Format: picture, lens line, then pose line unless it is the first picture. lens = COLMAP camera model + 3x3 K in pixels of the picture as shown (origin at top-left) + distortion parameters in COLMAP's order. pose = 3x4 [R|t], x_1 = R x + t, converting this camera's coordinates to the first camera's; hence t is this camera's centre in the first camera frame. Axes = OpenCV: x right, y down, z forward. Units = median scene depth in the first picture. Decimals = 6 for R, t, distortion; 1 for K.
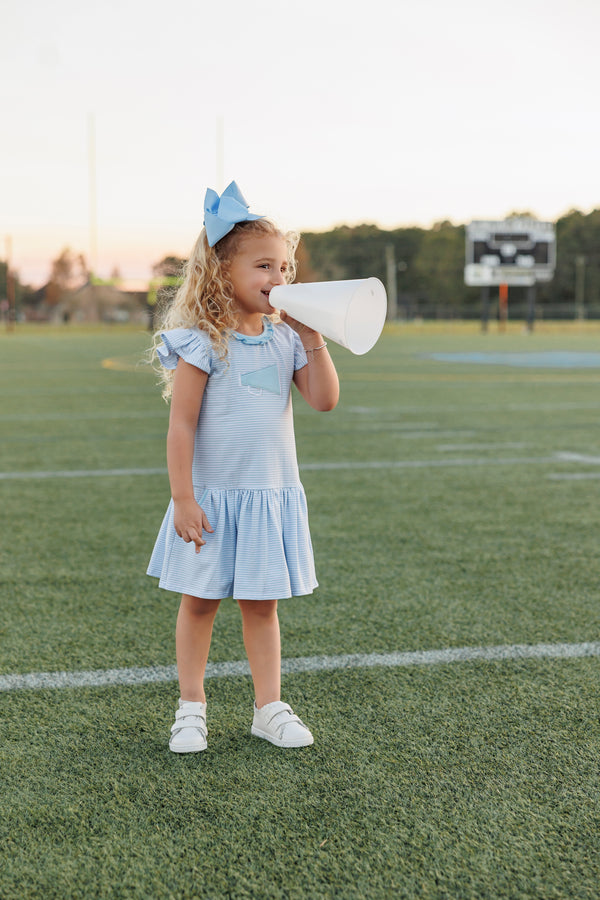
lens RADIAL K [[1143.8, 0, 302.1], [0, 1143.8, 450.4], [0, 0, 1]] dist [0.003228, 0.005502]
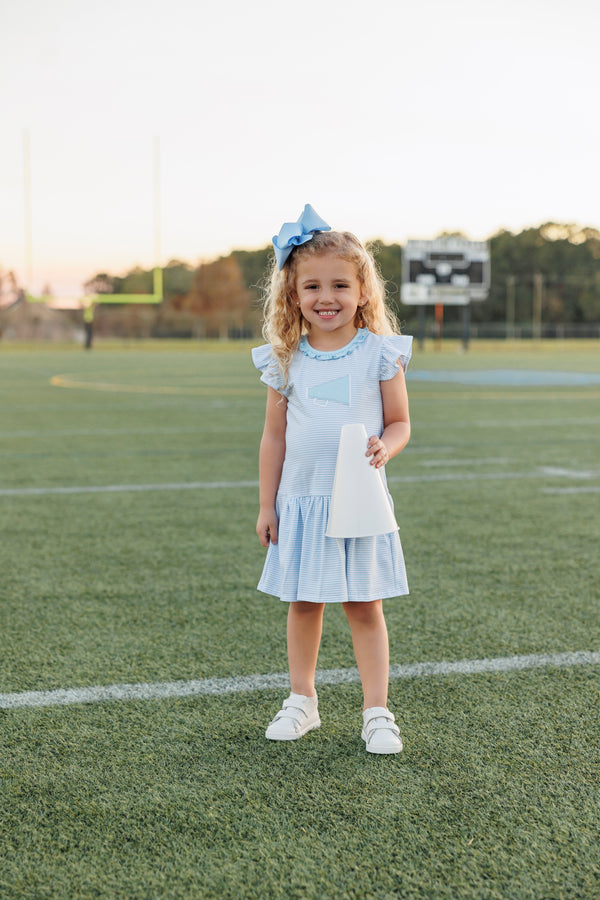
lens RADIAL K [[1152.1, 0, 283.8], [0, 1152.1, 447.4], [0, 0, 1]] dist [0.001150, -0.003945]
pose [[0.998561, -0.002504, 0.053571, -0.117880], [0.003548, 0.999805, -0.019413, 0.005970], [-0.053512, 0.019576, 0.998375, -0.015107]]
